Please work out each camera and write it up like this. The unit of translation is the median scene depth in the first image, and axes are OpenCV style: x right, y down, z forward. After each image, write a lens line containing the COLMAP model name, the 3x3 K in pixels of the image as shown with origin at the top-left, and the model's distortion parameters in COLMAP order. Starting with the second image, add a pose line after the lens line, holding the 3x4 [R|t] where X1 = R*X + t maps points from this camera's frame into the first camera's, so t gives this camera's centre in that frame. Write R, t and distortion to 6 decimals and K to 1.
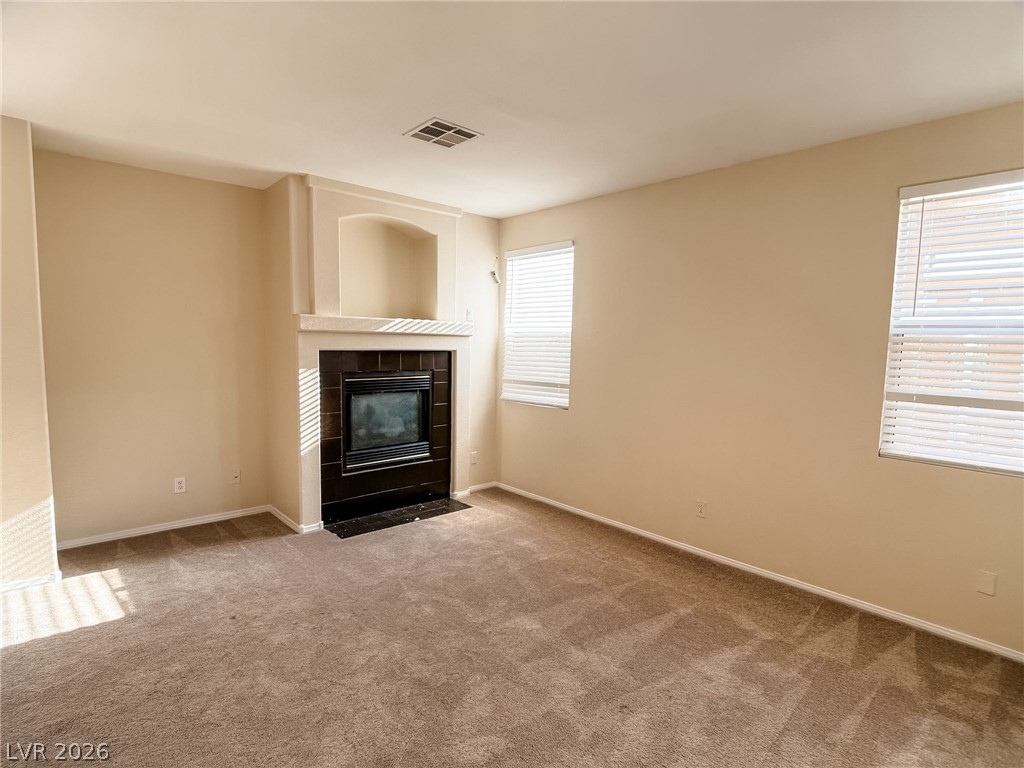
lens RADIAL K [[538.7, 0, 528.5], [0, 538.7, 389.6], [0, 0, 1]] dist [0.003918, -0.010942]
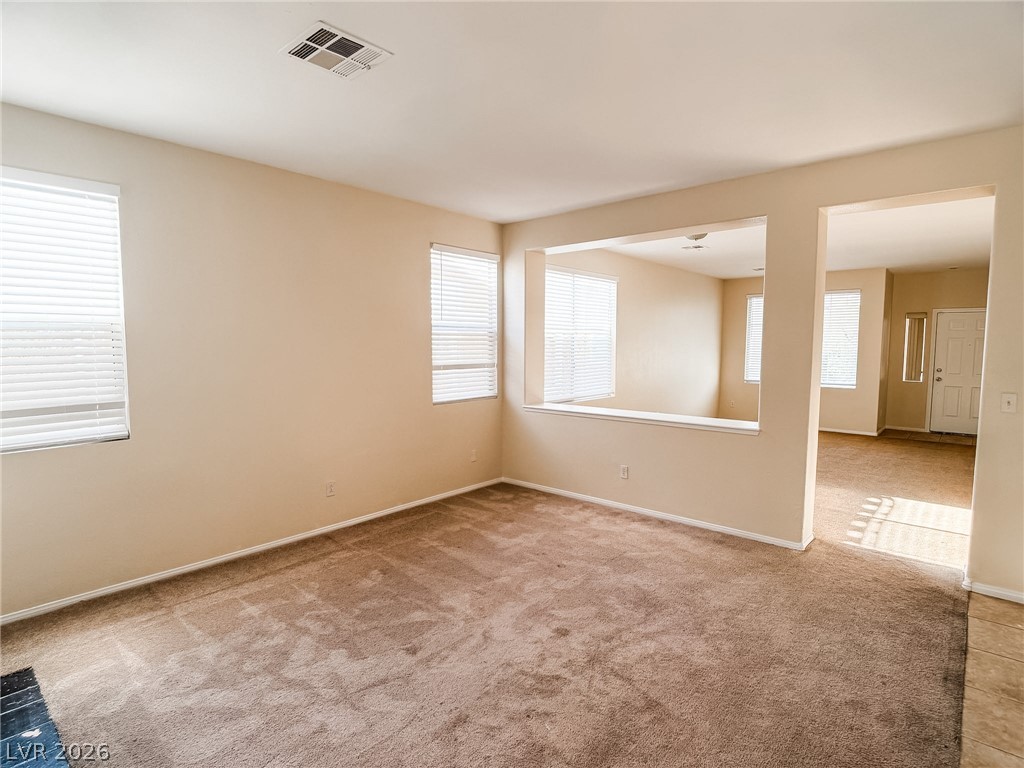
lens RADIAL K [[538.7, 0, 511.2], [0, 538.7, 381.3], [0, 0, 1]] dist [0.003918, -0.010942]
pose [[-0.107998, -0.091890, 0.989895, -0.600649], [0.088169, 0.990910, 0.101603, -0.056255], [-0.990234, 0.098251, -0.098915, 0.558874]]
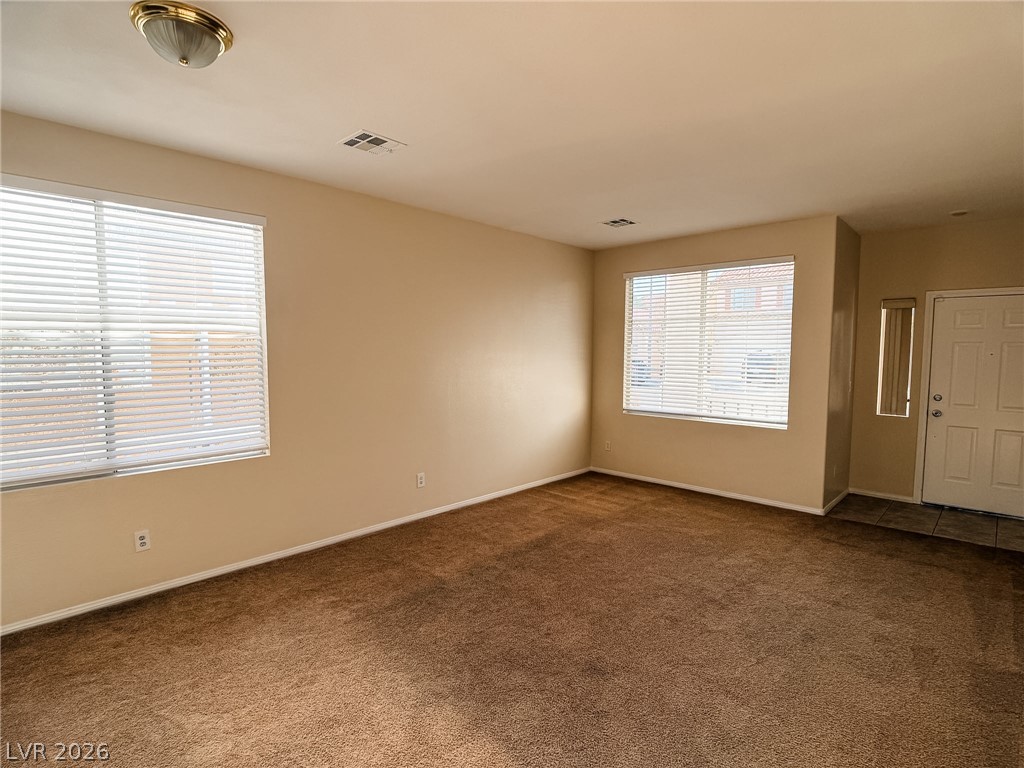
lens RADIAL K [[538.7, 0, 513.9], [0, 538.7, 386.4], [0, 0, 1]] dist [0.003918, -0.010942]
pose [[-0.071151, -0.085570, 0.993788, -0.545470], [0.089897, 0.991709, 0.091827, -0.049345], [-0.993406, 0.095872, -0.062869, 0.498241]]
